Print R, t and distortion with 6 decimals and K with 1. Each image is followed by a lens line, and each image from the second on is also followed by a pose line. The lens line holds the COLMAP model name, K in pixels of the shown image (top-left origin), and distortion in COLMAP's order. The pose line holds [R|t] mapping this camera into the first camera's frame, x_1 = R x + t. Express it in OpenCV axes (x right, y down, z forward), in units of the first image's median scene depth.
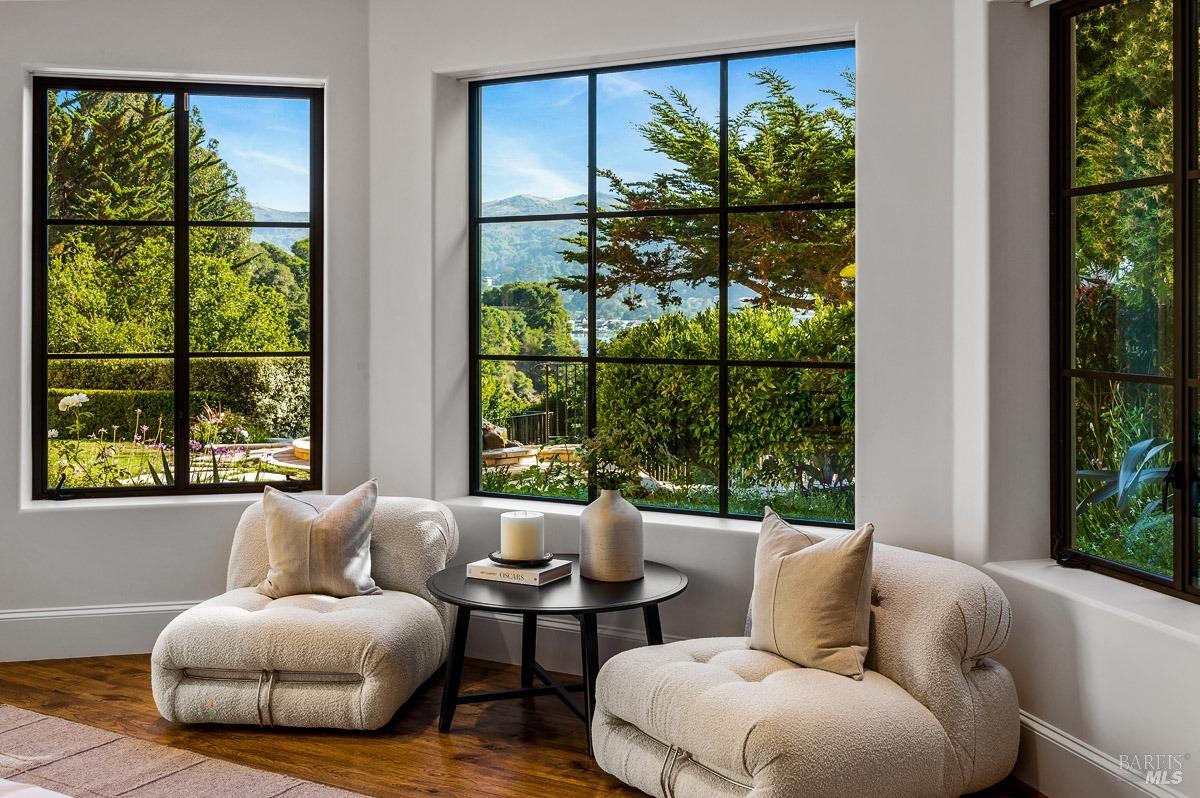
lens RADIAL K [[1277.1, 0, 600.0], [0, 1277.1, 328.0], [0, 0, 1]] dist [0.005931, 0.010695]
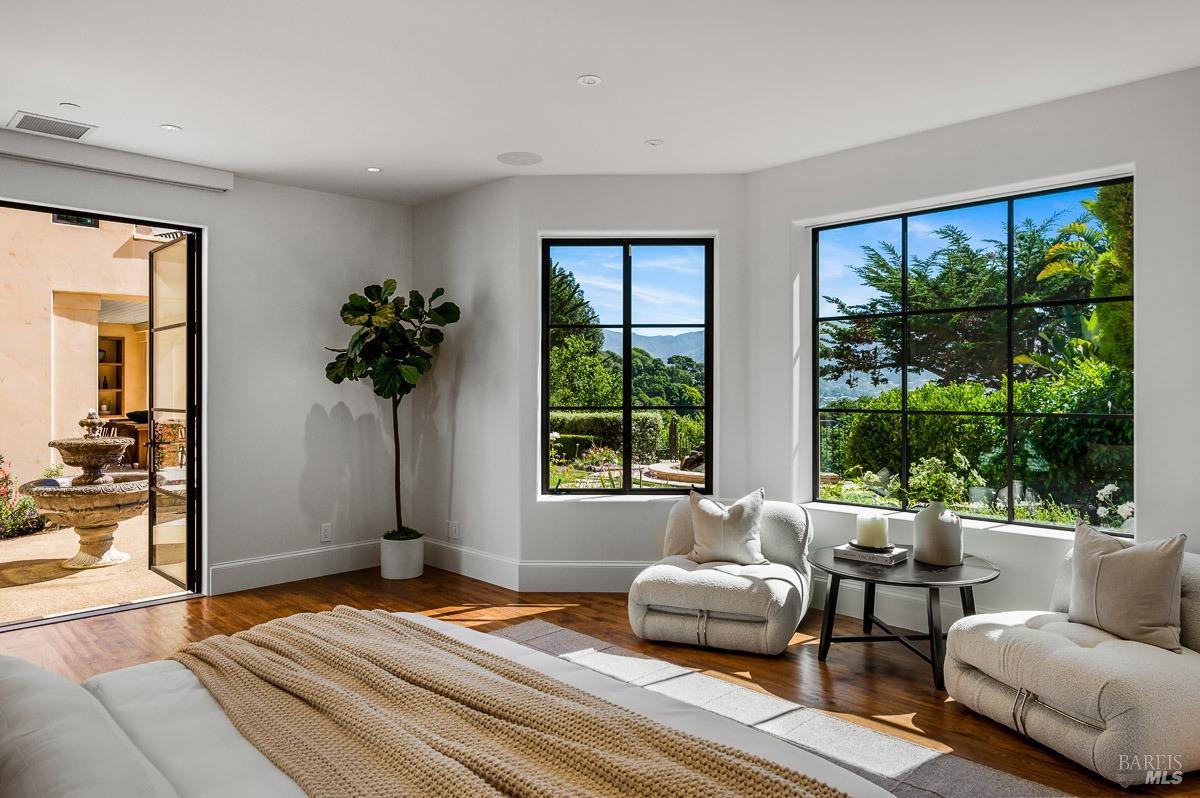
lens RADIAL K [[768.9, 0, 600.0], [0, 768.9, 399.0], [0, 0, 1]] dist [-0.001146, -0.000380]
pose [[0.966159, 0.002696, -0.257935, -0.113981], [-0.003514, 0.999990, -0.002712, 0.012941], [0.257925, 0.003527, 0.966158, 0.057824]]
